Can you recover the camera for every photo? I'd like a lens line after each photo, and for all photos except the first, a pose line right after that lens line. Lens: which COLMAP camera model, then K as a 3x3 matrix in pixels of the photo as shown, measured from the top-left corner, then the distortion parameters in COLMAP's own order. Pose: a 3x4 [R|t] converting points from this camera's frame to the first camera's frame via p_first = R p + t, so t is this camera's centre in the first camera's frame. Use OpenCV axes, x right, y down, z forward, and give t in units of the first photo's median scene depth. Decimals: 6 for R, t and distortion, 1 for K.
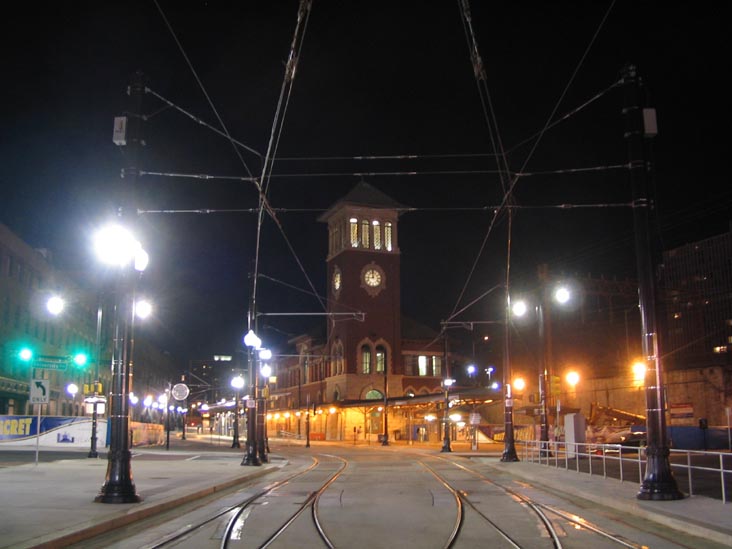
lens RADIAL K [[784.4, 0, 367.2], [0, 784.4, 293.1], [0, 0, 1]] dist [-0.132194, 0.052100]
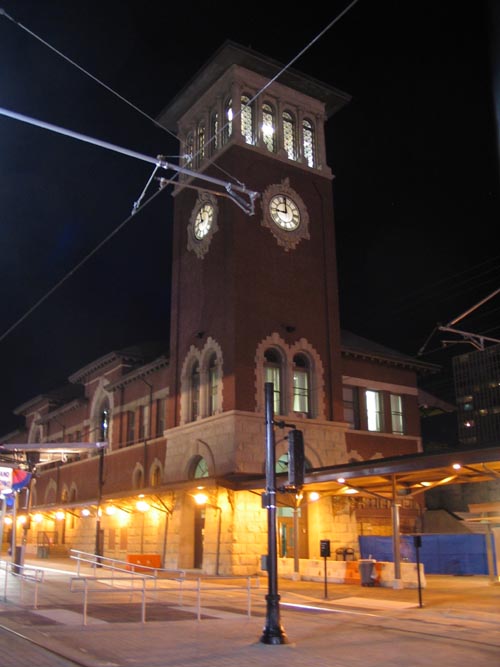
lens RADIAL K [[714.7, 0, 250.0], [0, 714.7, 333.5], [0, 0, 1]] dist [-0.132194, 0.052100]
pose [[0.980083, 0.063518, 0.188158, -0.087583], [-0.041255, 0.991921, -0.119960, 0.102815], [-0.194257, 0.109808, 0.974785, 0.599390]]
